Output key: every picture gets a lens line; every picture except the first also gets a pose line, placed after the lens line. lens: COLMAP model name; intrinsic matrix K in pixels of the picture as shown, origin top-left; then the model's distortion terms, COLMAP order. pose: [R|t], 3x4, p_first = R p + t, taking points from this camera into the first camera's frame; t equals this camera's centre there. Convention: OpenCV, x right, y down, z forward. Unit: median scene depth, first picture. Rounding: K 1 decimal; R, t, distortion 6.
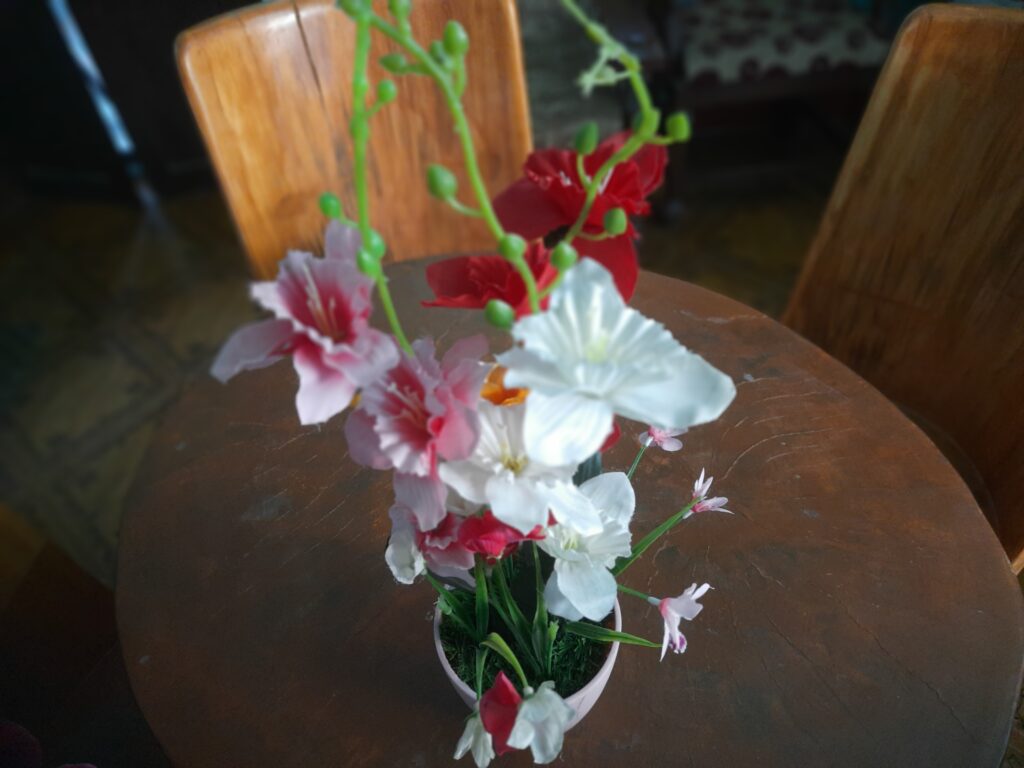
lens RADIAL K [[766.6, 0, 521.0], [0, 766.6, 384.3], [0, 0, 1]] dist [0.031228, -0.034940]
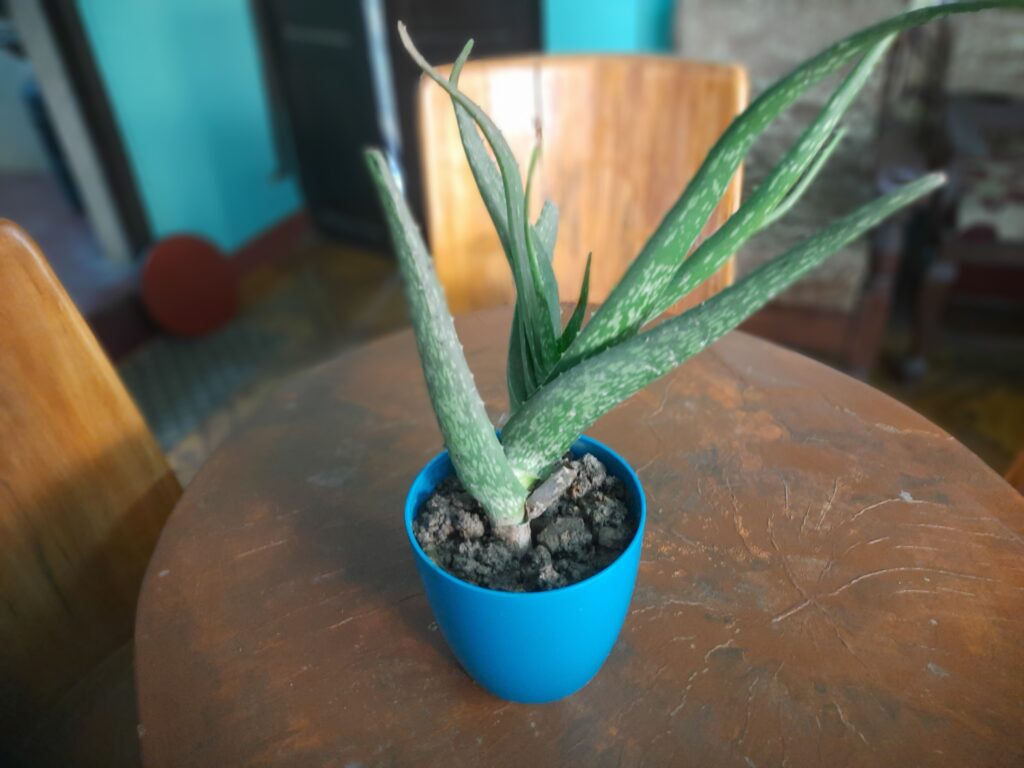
lens RADIAL K [[766.6, 0, 512.2], [0, 766.6, 380.5], [0, 0, 1]] dist [0.031228, -0.034940]
pose [[0.921916, 0.231044, -0.310950, 0.138387], [-0.282340, 0.950332, -0.130971, 0.097595], [0.265246, 0.208538, 0.941359, 0.104552]]
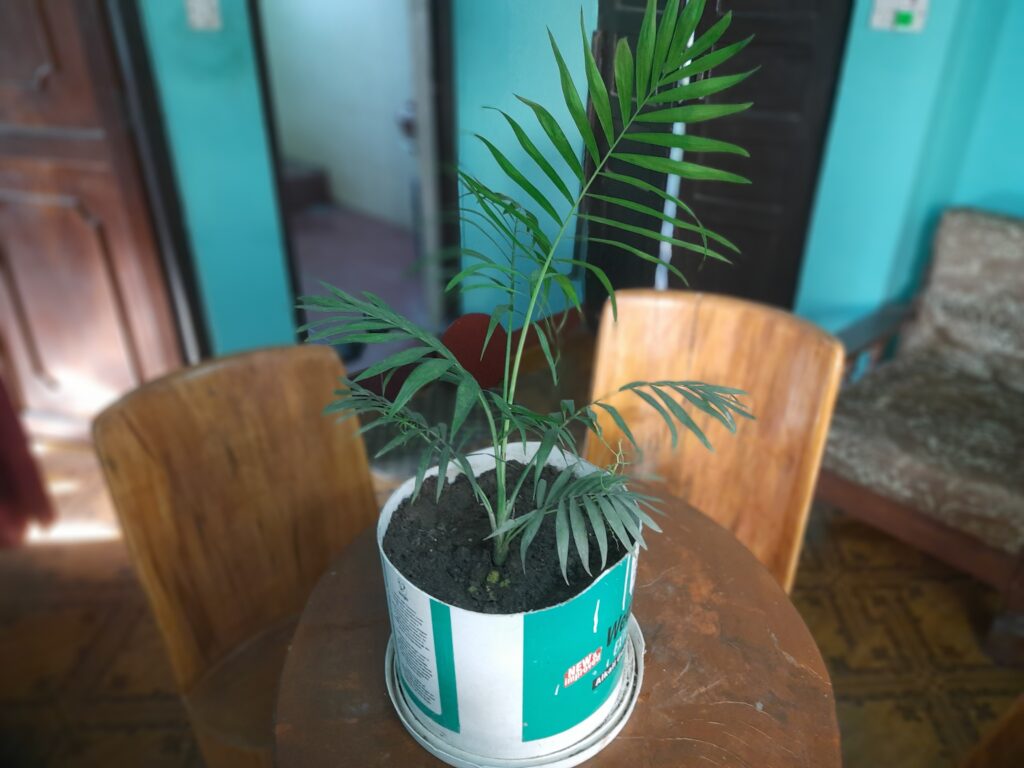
lens RADIAL K [[766.6, 0, 504.8], [0, 766.6, 379.0], [0, 0, 1]] dist [0.031228, -0.034940]
pose [[0.638153, 0.426418, -0.641037, 0.586074], [-0.573924, 0.818467, -0.026898, -0.161227], [0.513198, 0.385071, 0.767038, -0.289841]]
